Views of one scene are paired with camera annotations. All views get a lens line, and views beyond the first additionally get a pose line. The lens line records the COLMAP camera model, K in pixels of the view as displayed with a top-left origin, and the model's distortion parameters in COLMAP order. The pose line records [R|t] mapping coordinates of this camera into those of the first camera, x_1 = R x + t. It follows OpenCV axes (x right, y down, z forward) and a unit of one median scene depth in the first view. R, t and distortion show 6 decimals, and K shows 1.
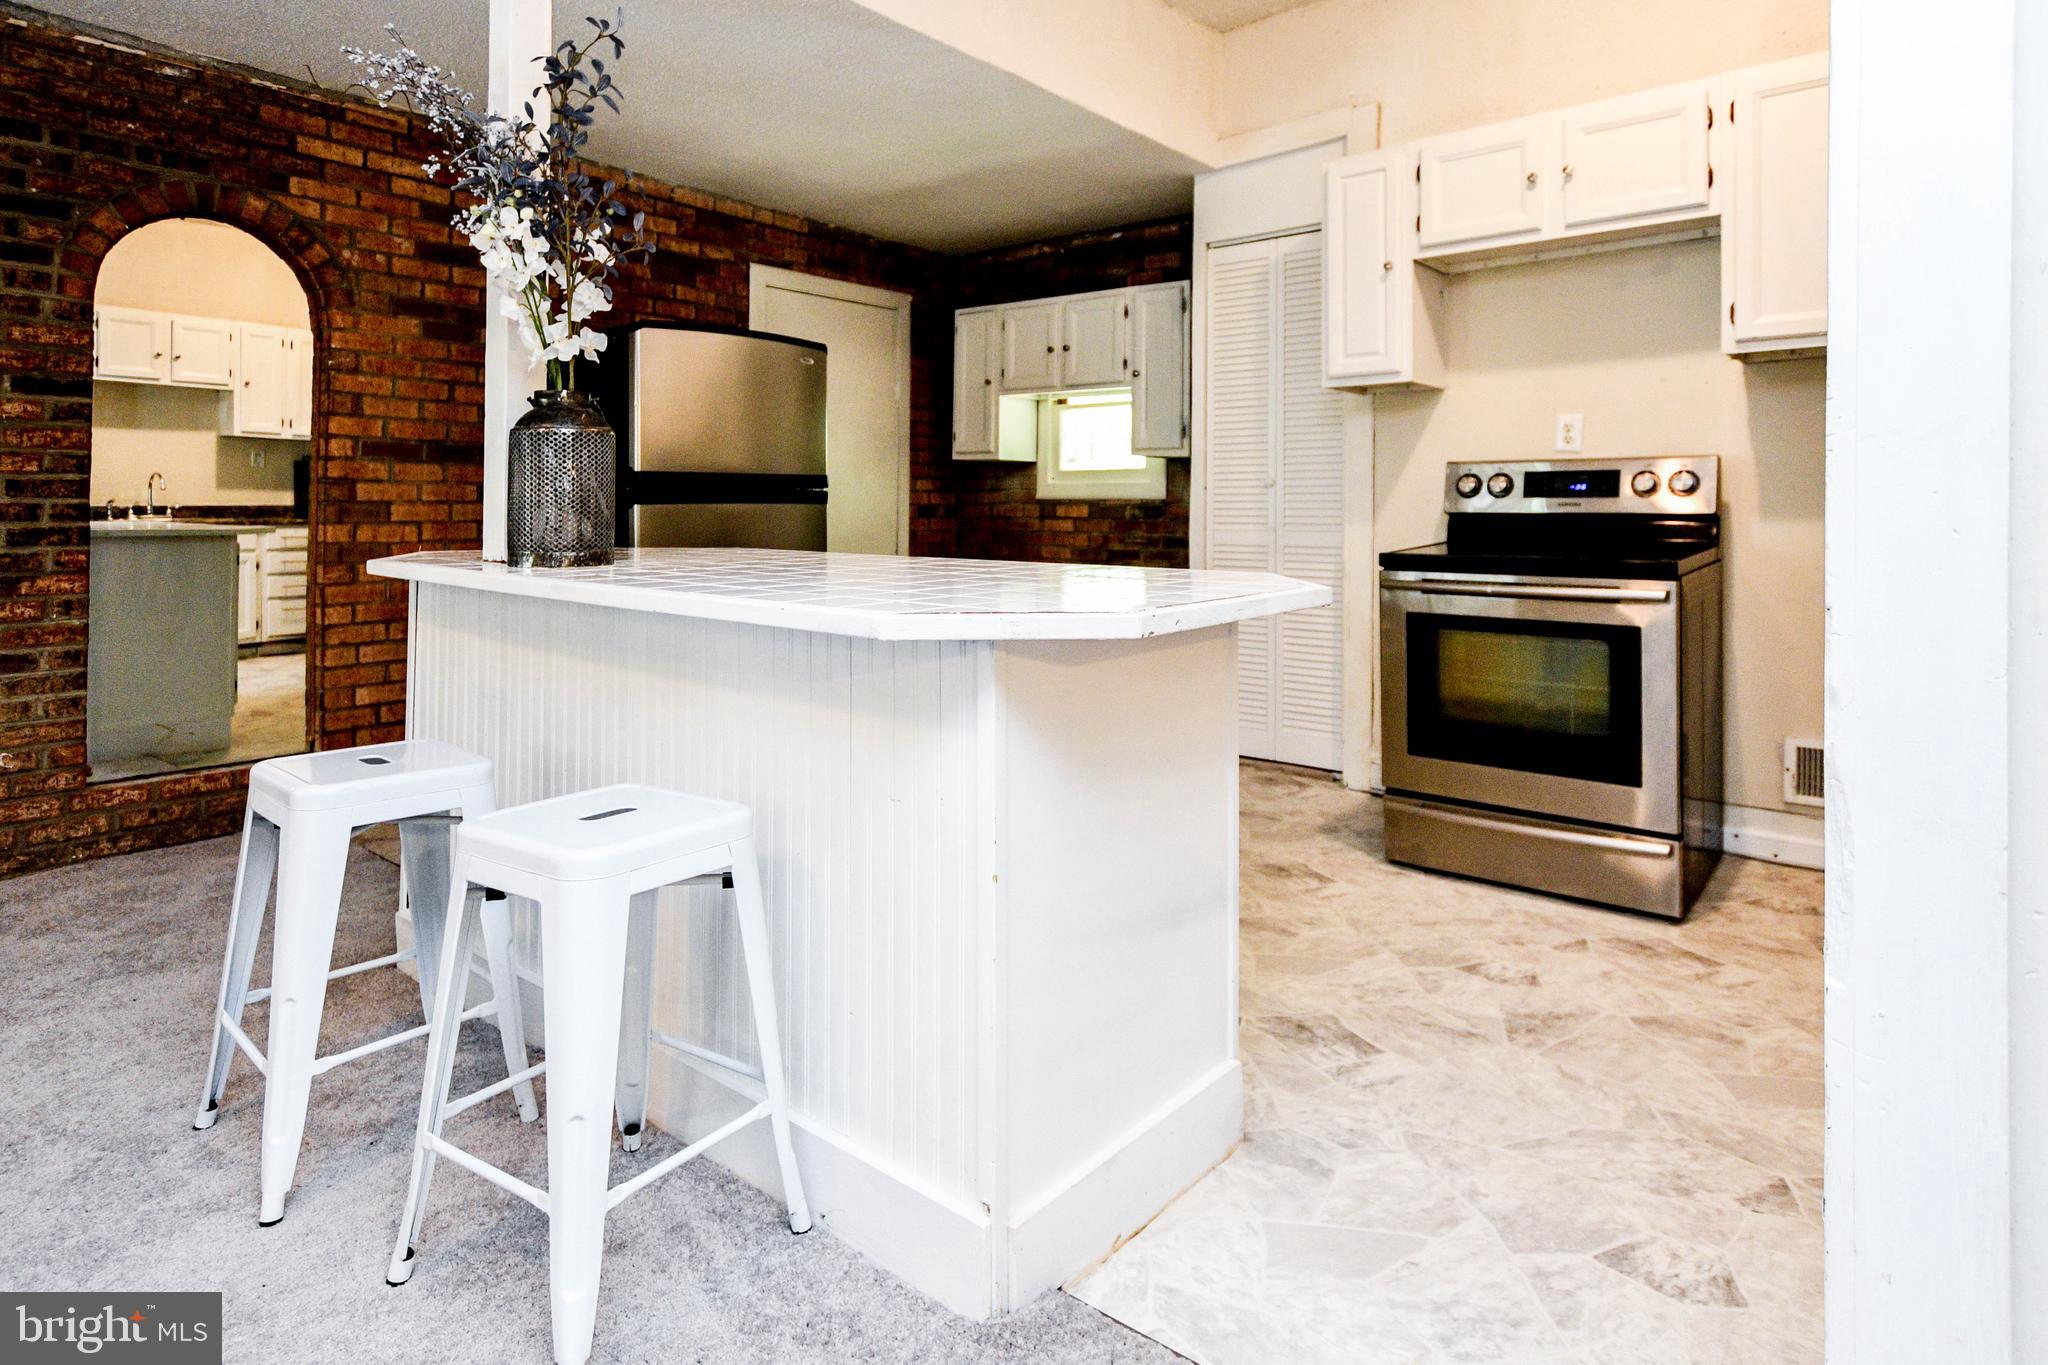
lens RADIAL K [[1159.2, 0, 981.3], [0, 1159.2, 497.3], [0, 0, 1]] dist [0.025277, -0.001449]
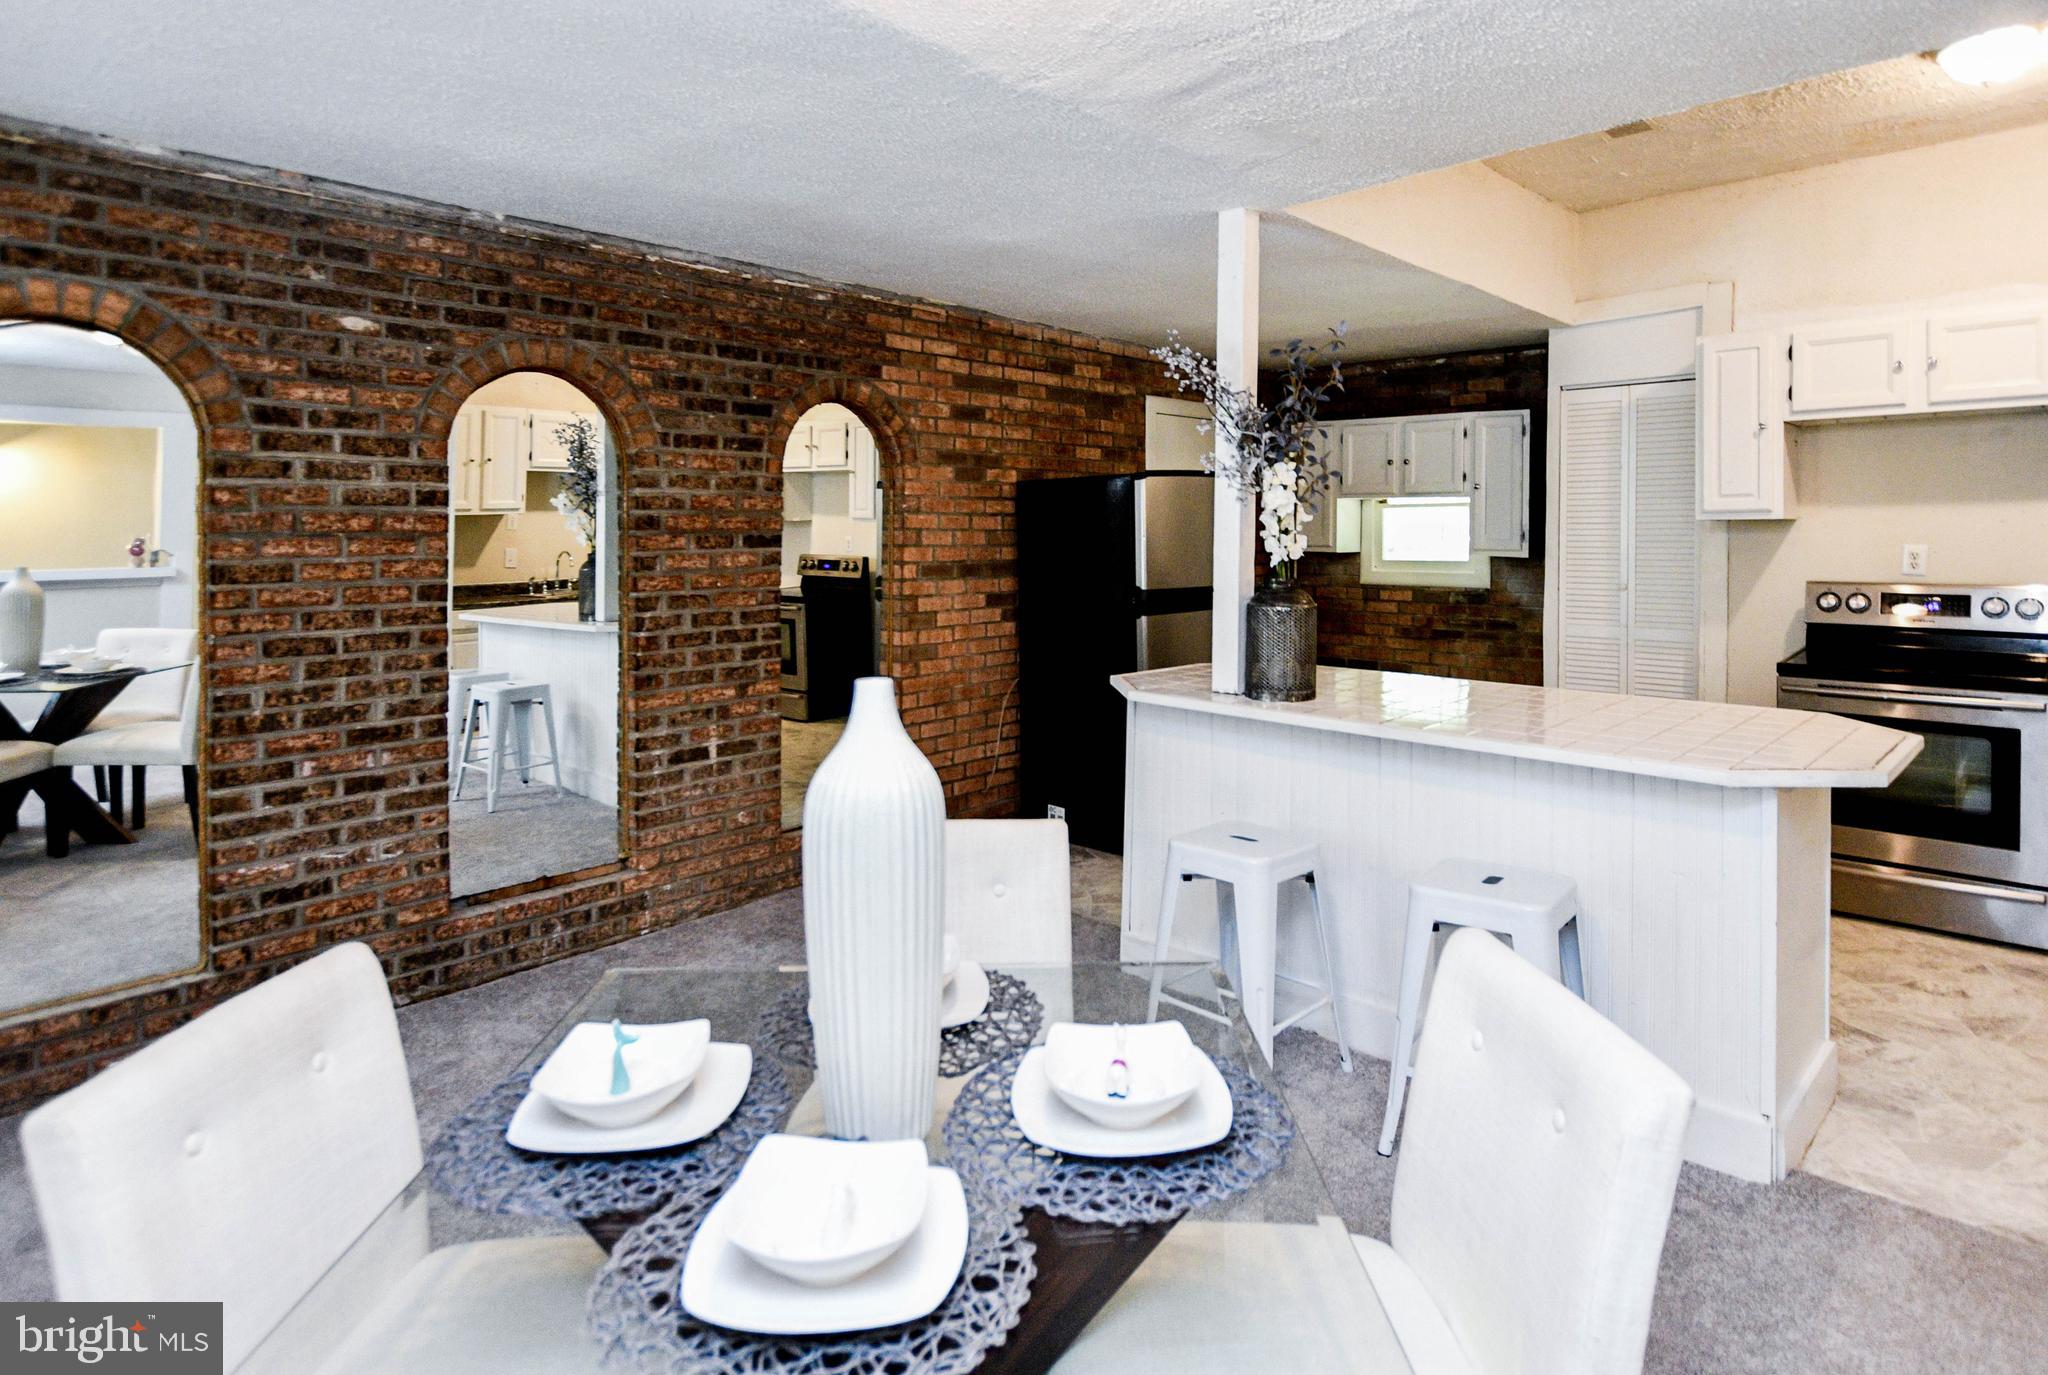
lens RADIAL K [[1159.2, 0, 1032.6], [0, 1159.2, 538.3], [0, 0, 1]] dist [0.025277, -0.001449]
pose [[0.999188, -0.006555, -0.039753, -0.364992], [0.007083, 0.999889, 0.013133, -0.096240], [0.039663, -0.013403, 0.999123, -0.271516]]
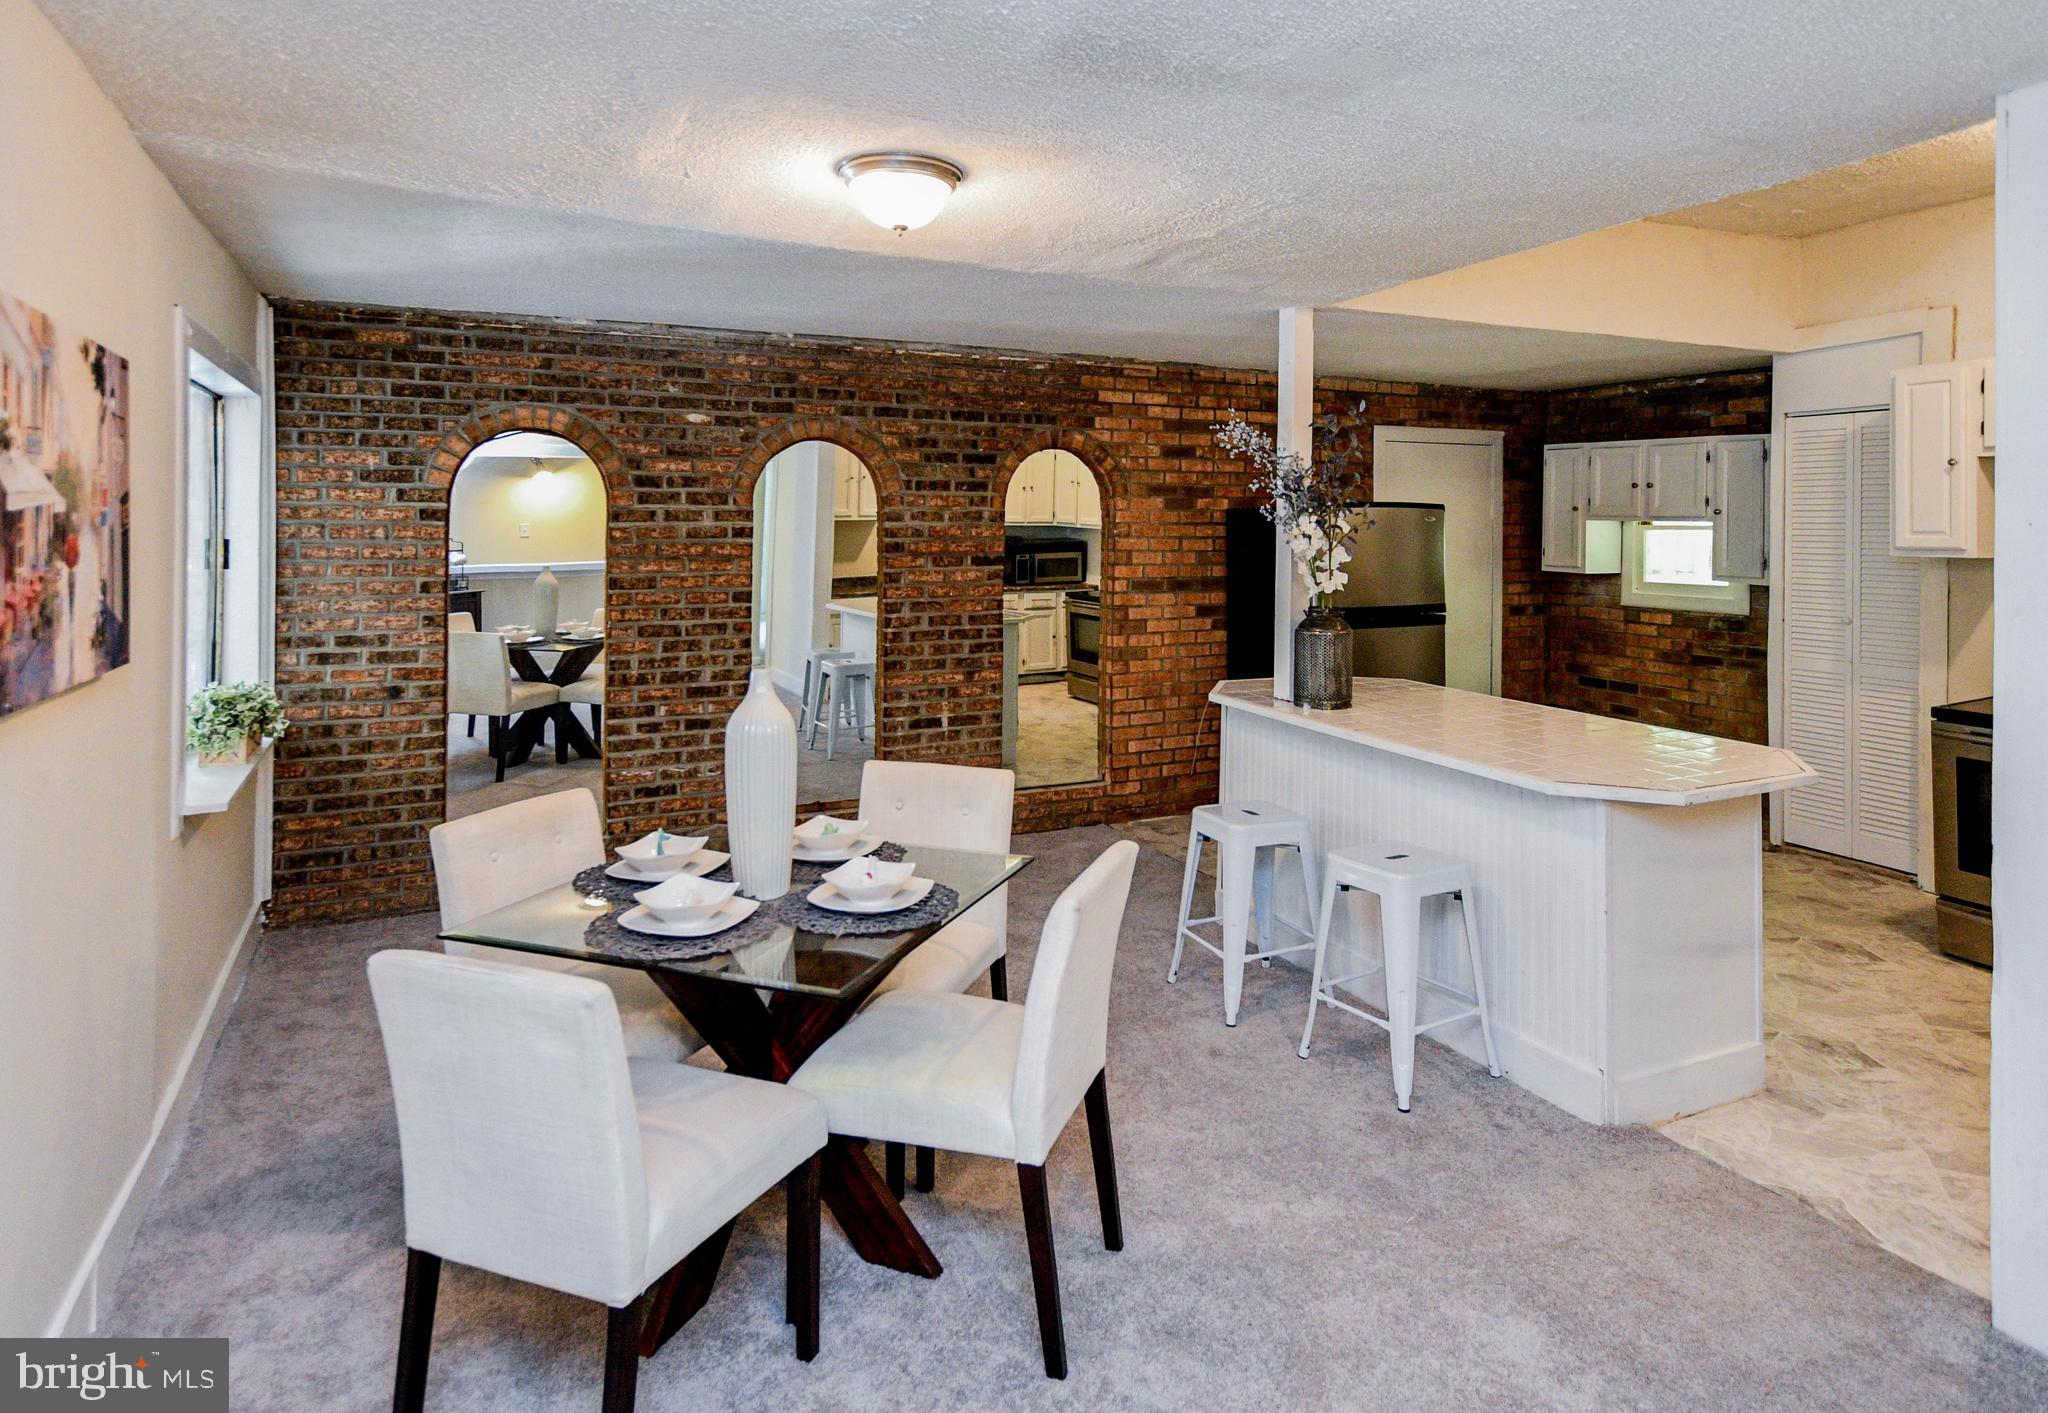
lens RADIAL K [[1184.6, 0, 1041.4], [0, 1184.6, 515.5], [0, 0, 1]] dist [0.020782, 0.004173]
pose [[0.919972, -0.000447, -0.391984, -0.028660], [0.000710, 1.000000, 0.000526, -0.138201], [0.391983, -0.000762, 0.919972, -0.490110]]
